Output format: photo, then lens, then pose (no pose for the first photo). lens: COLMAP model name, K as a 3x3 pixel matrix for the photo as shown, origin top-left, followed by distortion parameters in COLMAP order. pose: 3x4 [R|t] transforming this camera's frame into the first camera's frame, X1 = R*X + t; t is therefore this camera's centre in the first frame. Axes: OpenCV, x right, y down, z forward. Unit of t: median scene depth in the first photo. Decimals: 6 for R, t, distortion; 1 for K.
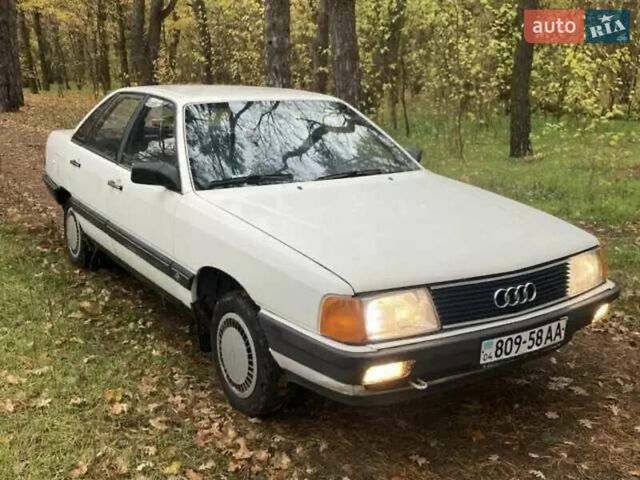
lens RADIAL K [[696.7, 0, 333.1], [0, 696.7, 239.5], [0, 0, 1]] dist [0.115738, -0.418185]
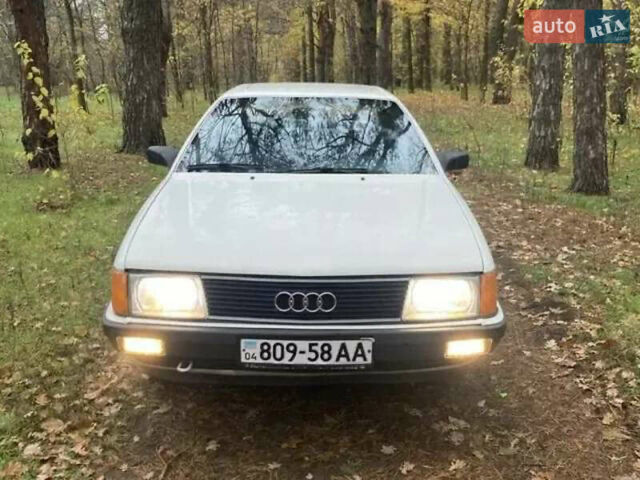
lens RADIAL K [[696.7, 0, 333.1], [0, 696.7, 239.5], [0, 0, 1]] dist [0.115738, -0.418185]
pose [[0.827268, 0.123799, -0.547998, 0.811046], [-0.126423, 0.991423, 0.033123, -0.040826], [0.547398, 0.041878, 0.835824, 0.232965]]
